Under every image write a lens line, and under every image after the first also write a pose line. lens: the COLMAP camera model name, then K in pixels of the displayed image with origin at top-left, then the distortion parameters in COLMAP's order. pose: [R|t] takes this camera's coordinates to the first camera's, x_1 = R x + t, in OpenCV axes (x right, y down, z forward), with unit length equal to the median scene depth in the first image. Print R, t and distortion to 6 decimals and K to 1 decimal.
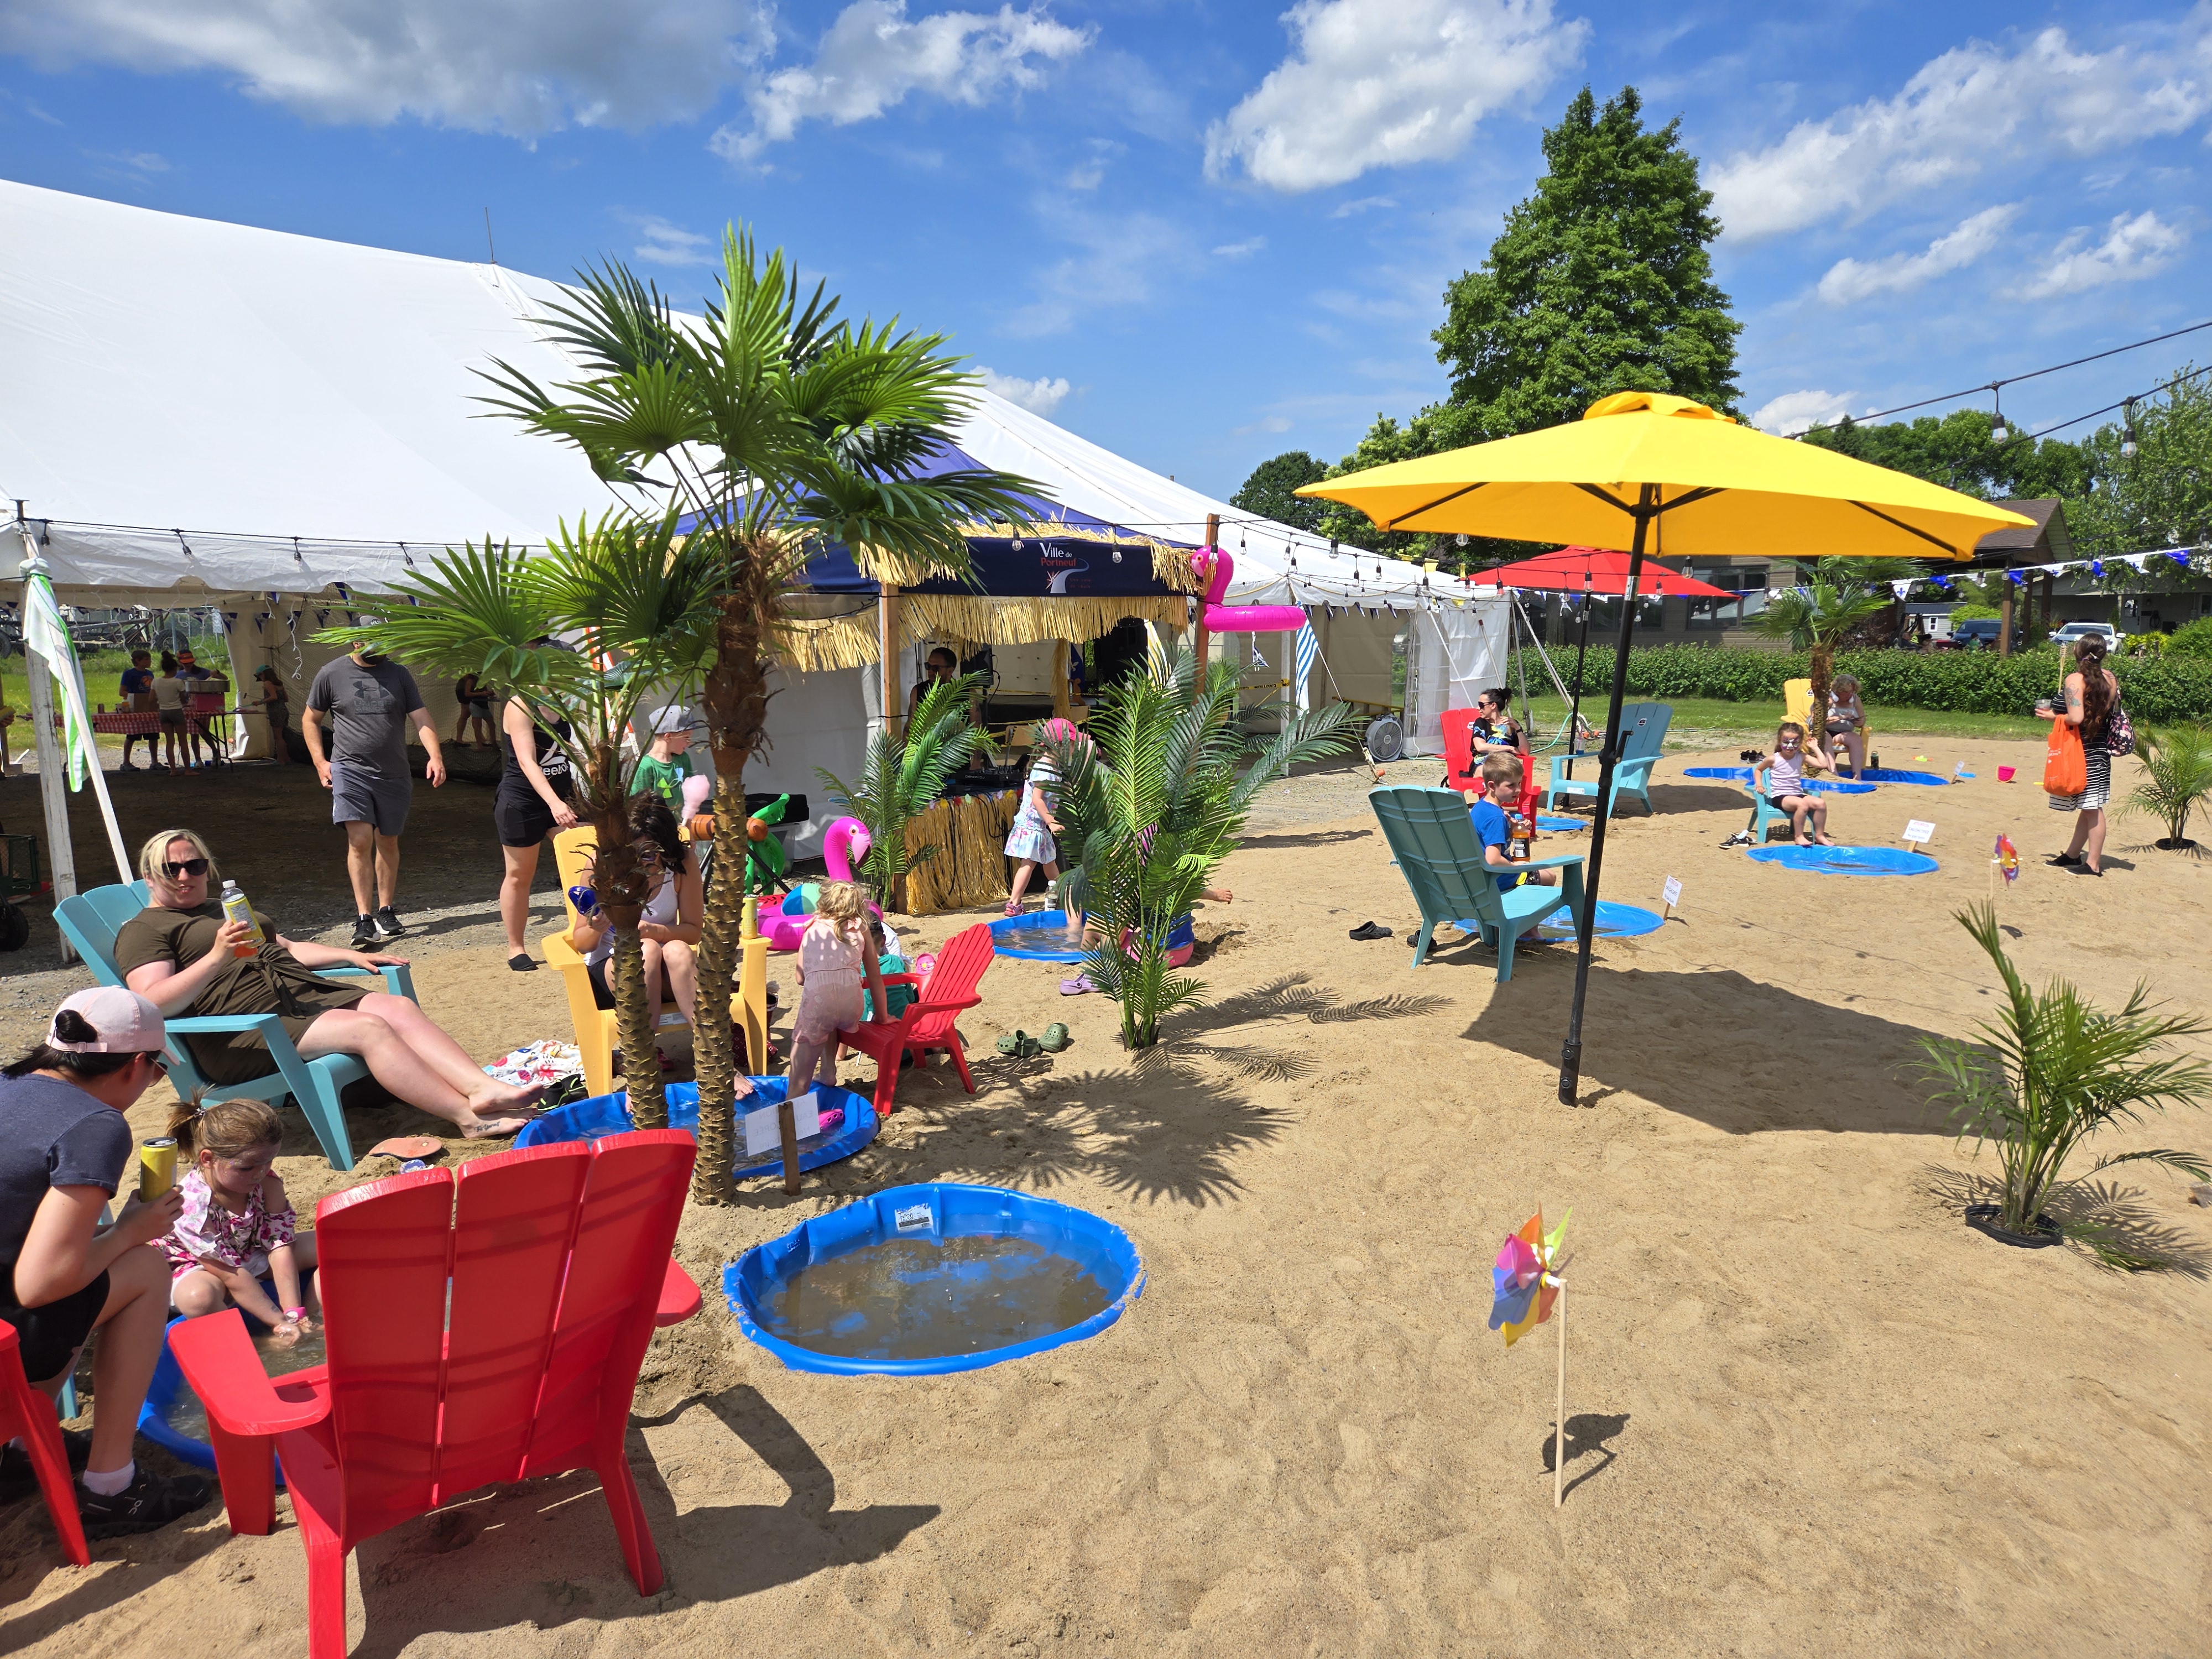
lens RADIAL K [[1486.9, 0, 1091.4], [0, 1486.9, 825.5], [0, 0, 1]] dist [0.073280, -0.004658]
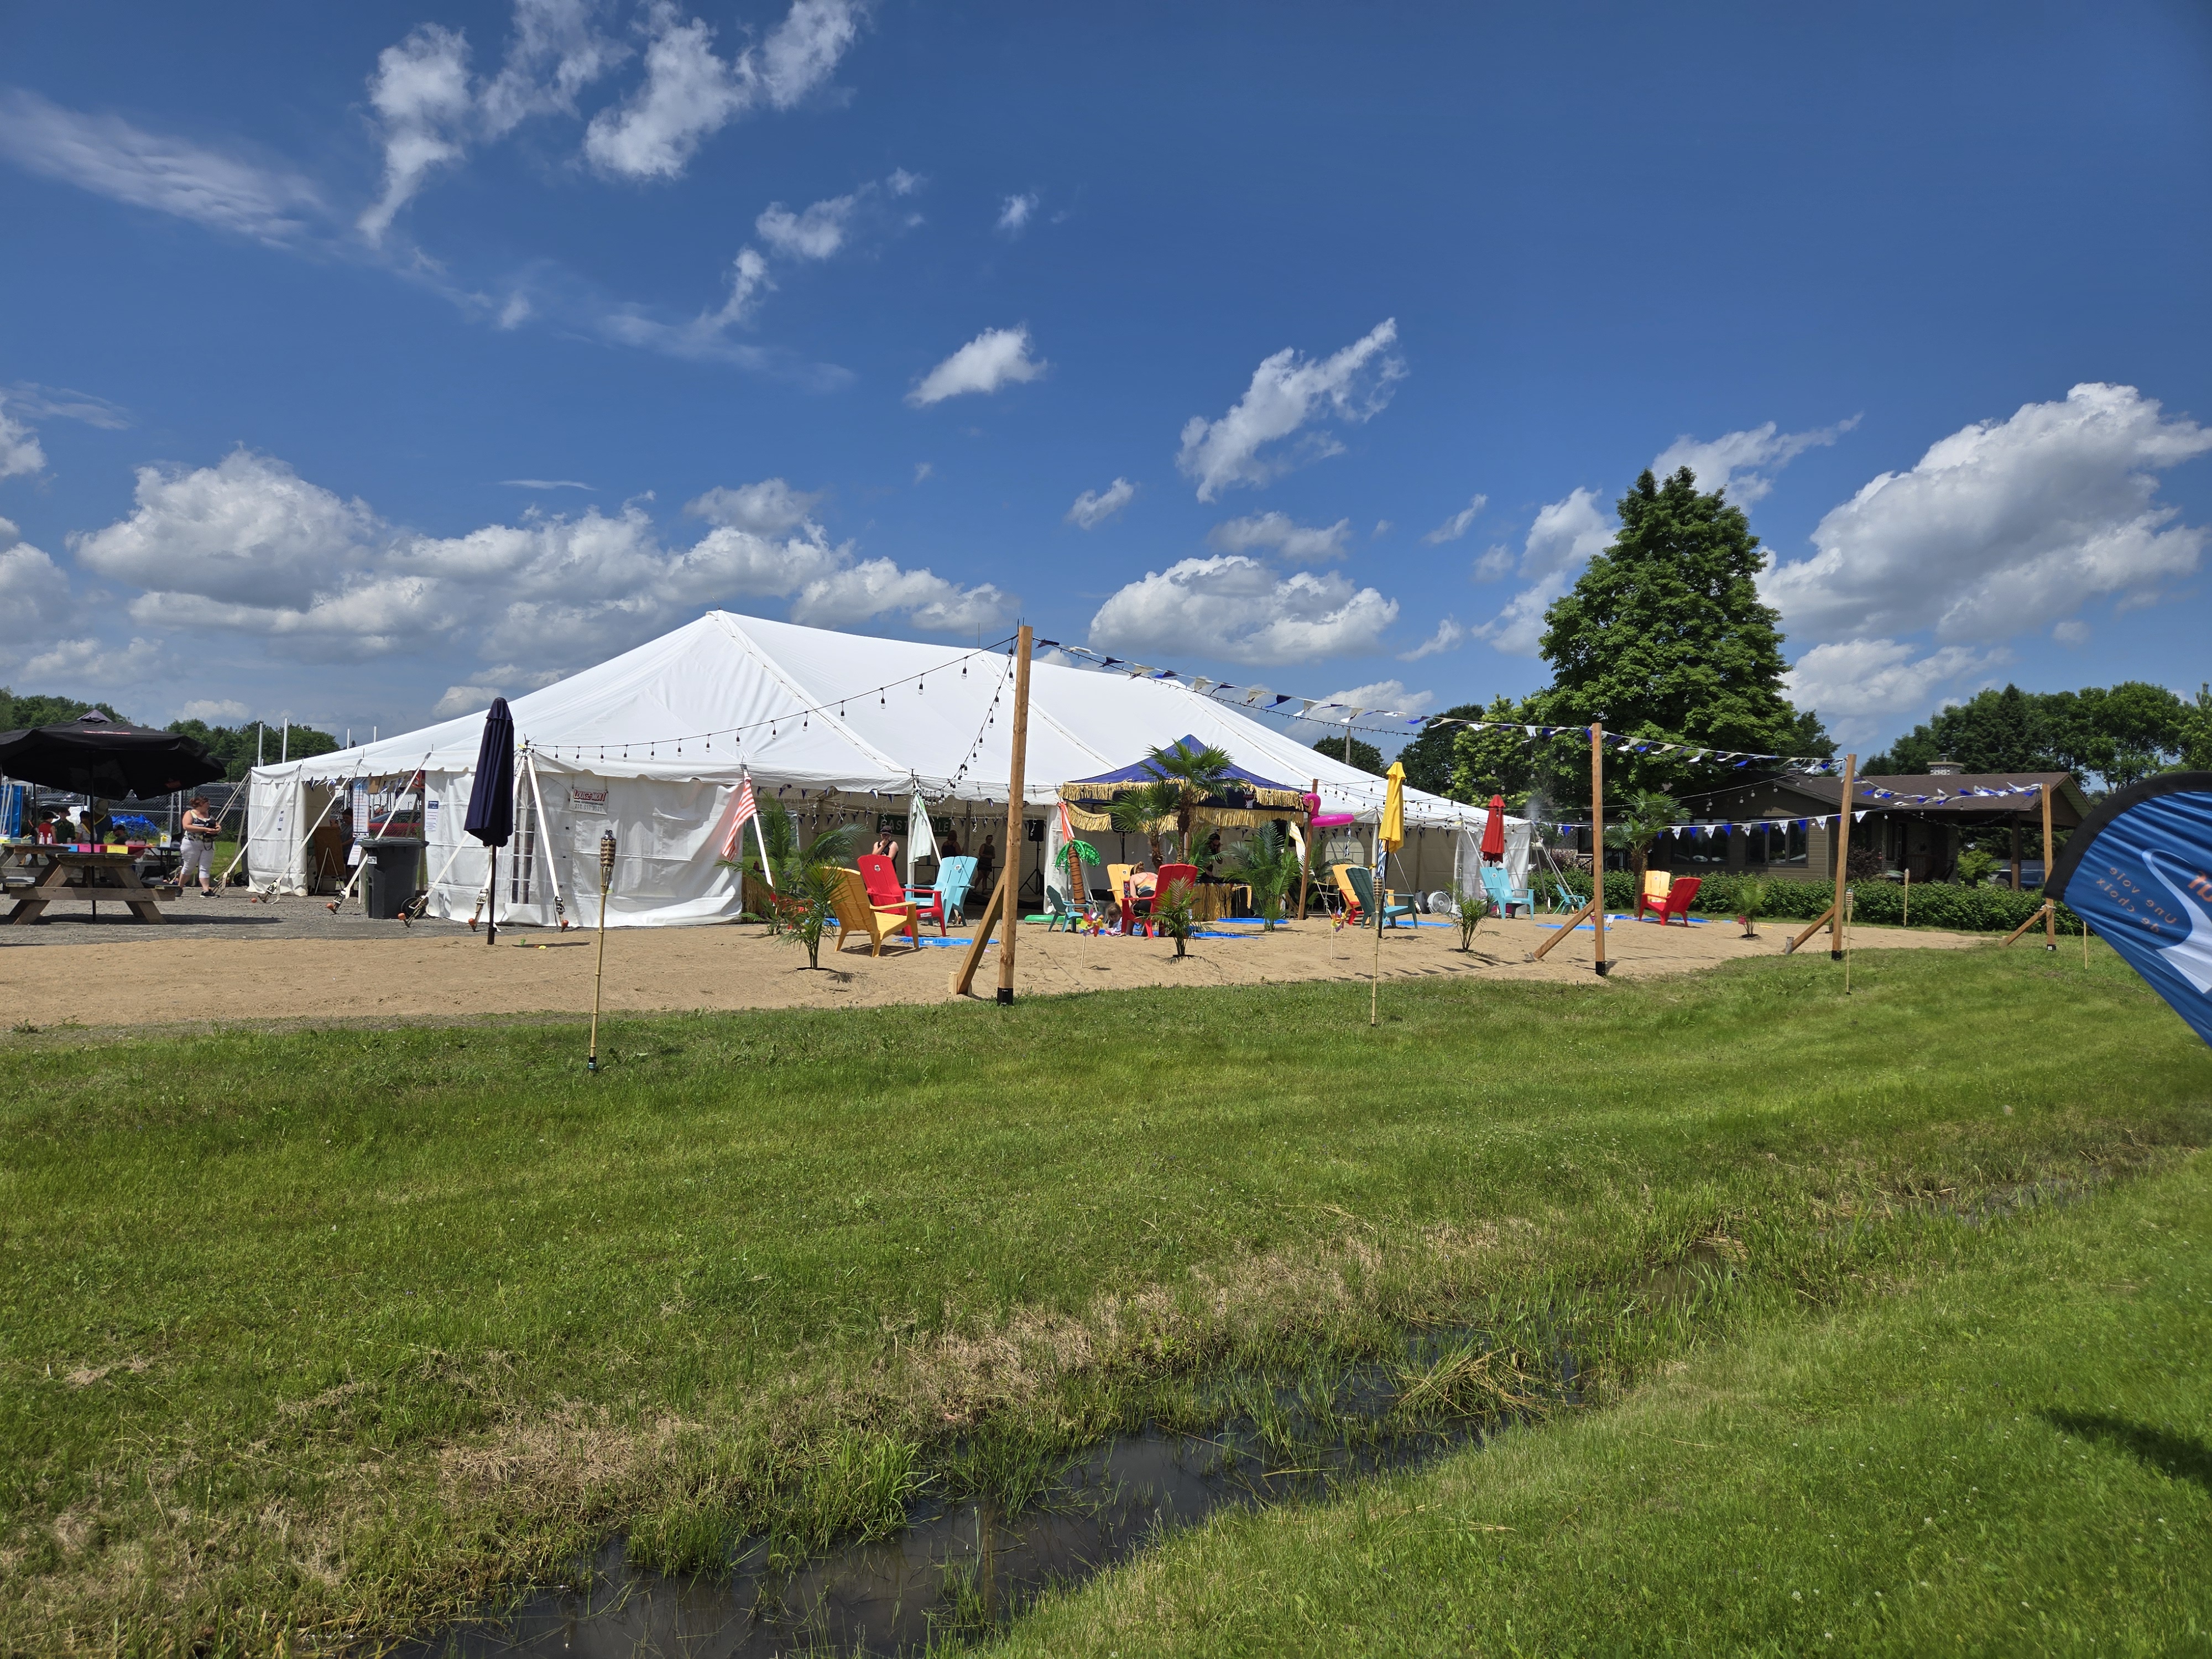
lens RADIAL K [[1486.9, 0, 1111.9], [0, 1486.9, 826.6], [0, 0, 1]] dist [0.073280, -0.004658]
pose [[0.993347, 0.024969, -0.112422, 0.006989], [-0.042244, 0.987165, -0.154015, 0.058378], [0.107133, 0.157739, 0.981652, -0.322342]]
